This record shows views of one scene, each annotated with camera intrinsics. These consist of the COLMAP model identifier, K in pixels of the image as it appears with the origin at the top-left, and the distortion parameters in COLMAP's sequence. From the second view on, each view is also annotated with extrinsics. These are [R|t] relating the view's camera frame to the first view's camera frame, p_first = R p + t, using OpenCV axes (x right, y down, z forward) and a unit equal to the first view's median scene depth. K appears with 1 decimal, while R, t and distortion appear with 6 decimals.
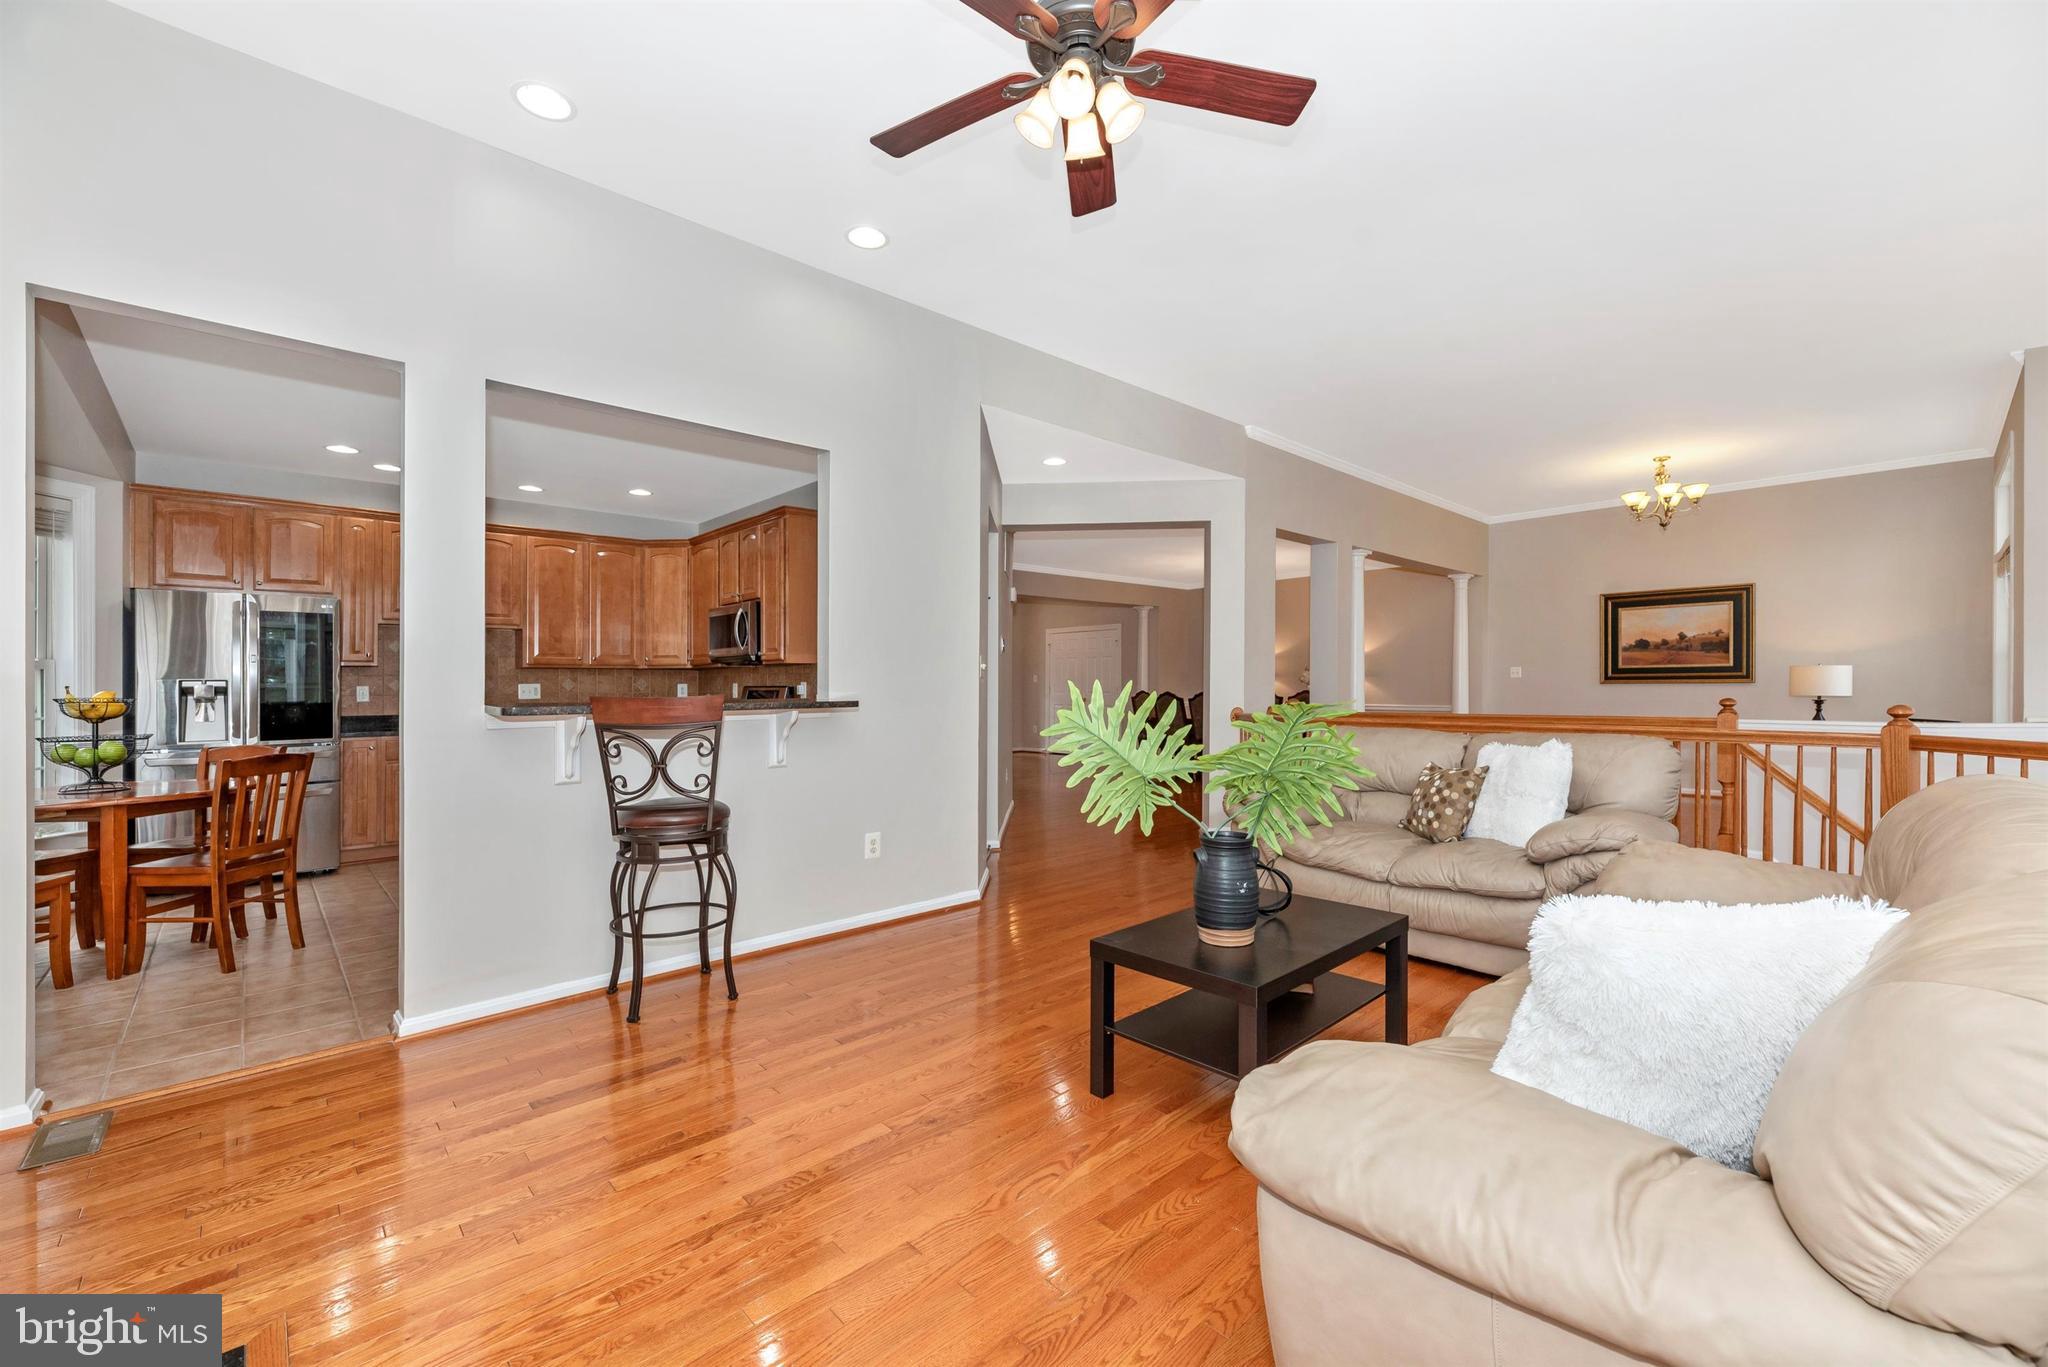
lens RADIAL K [[829.9, 0, 1021.8], [0, 829.9, 689.5], [0, 0, 1]] dist [-0.010439, -0.000246]
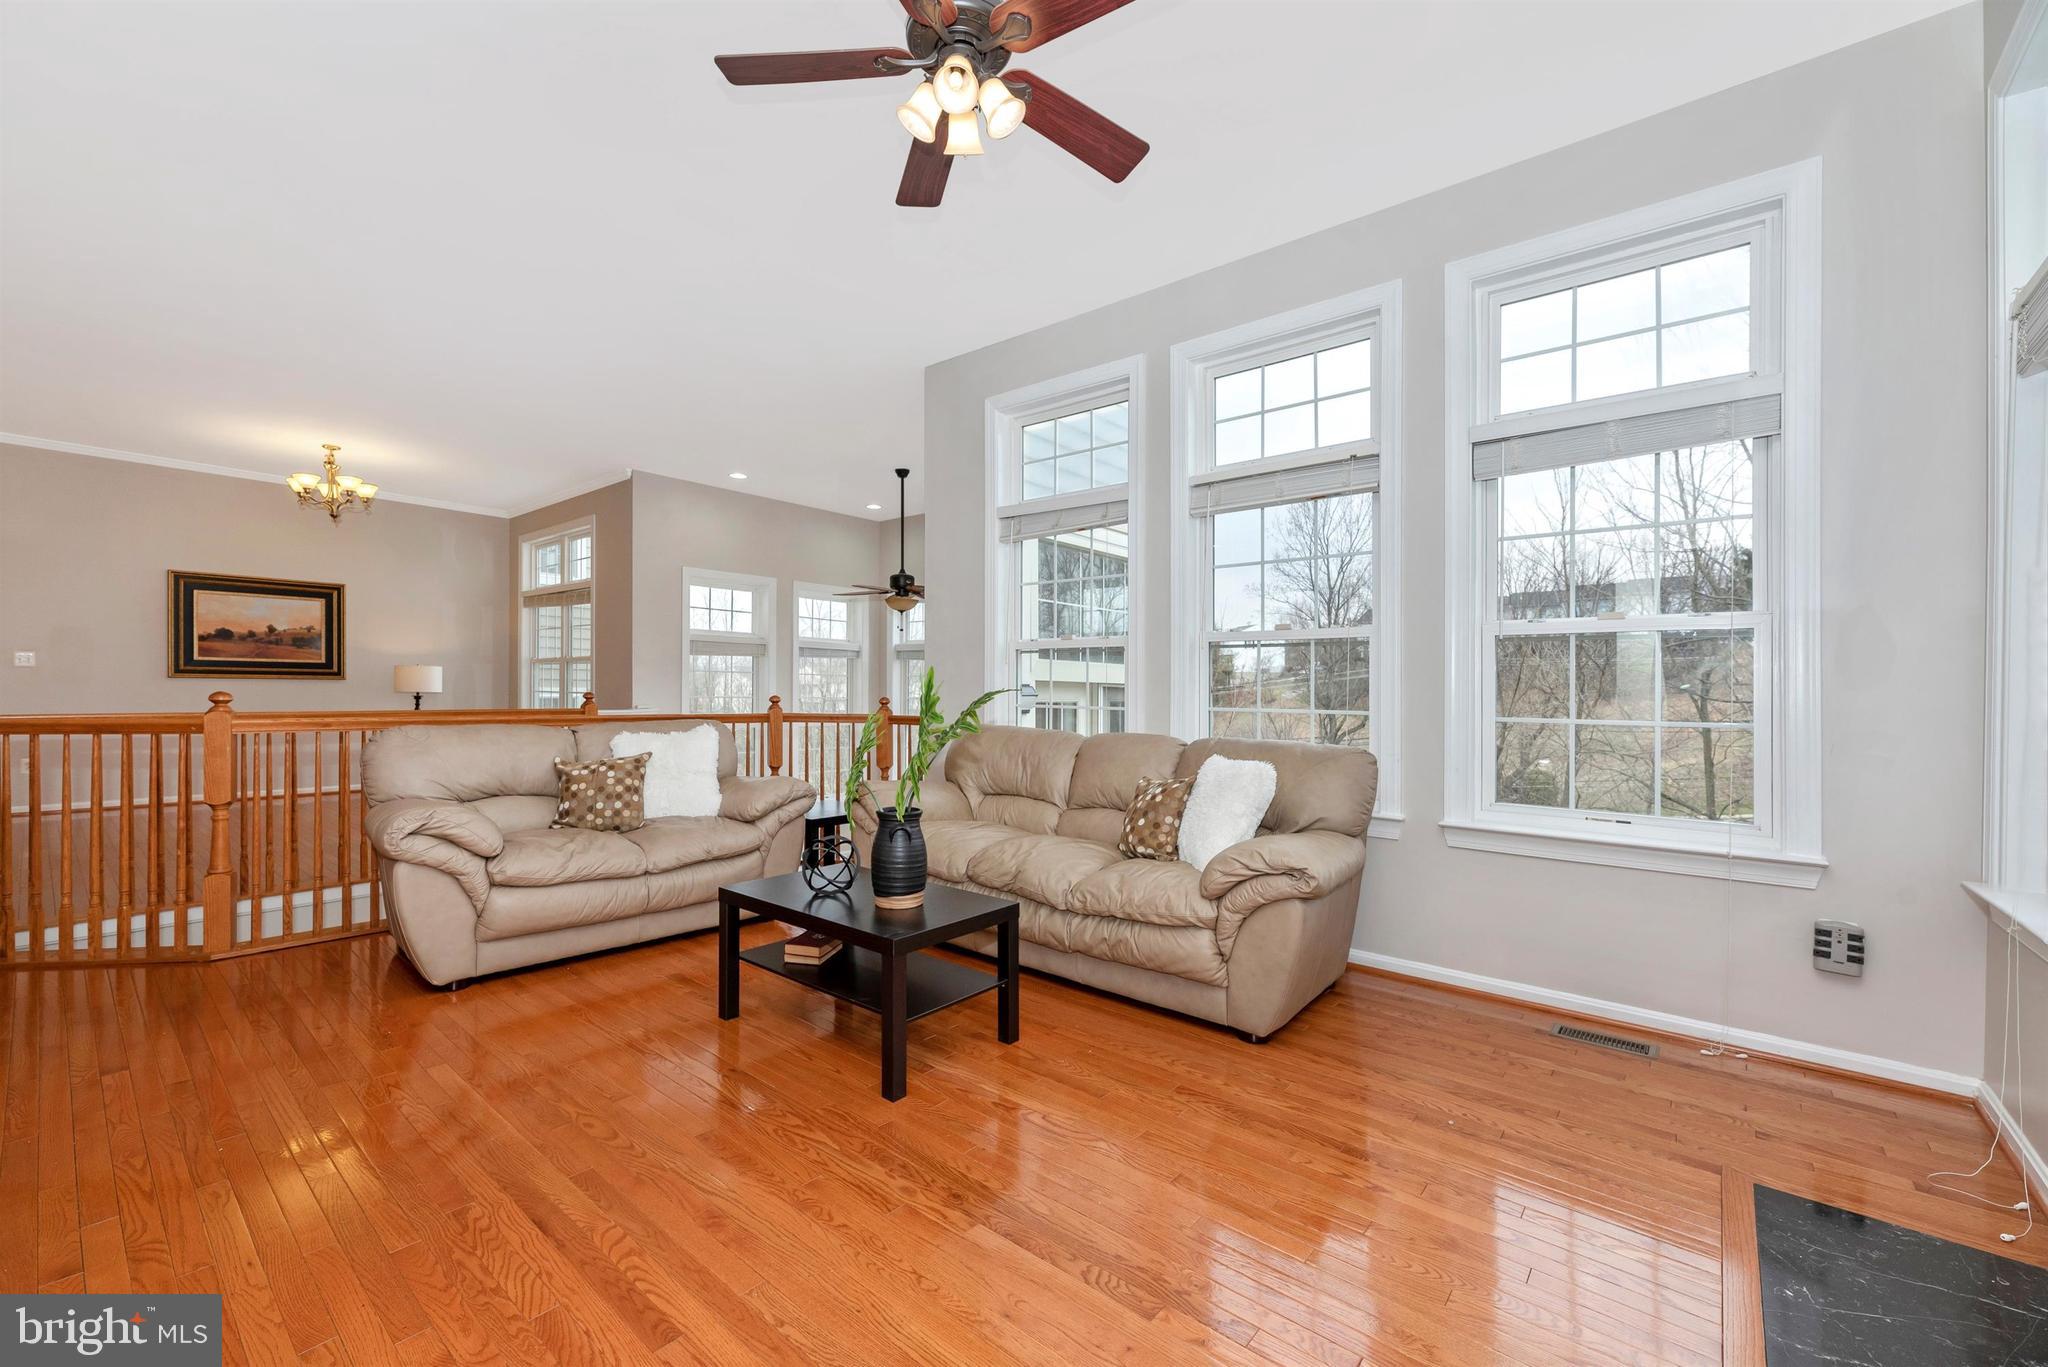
lens RADIAL K [[829.9, 0, 1015.1], [0, 829.9, 690.7], [0, 0, 1]] dist [-0.010439, -0.000246]
pose [[-0.130238, 0.003705, 0.991476, -0.256314], [-0.005918, 0.999972, -0.004514, 0.005501], [-0.991465, -0.006456, -0.130212, 0.287711]]
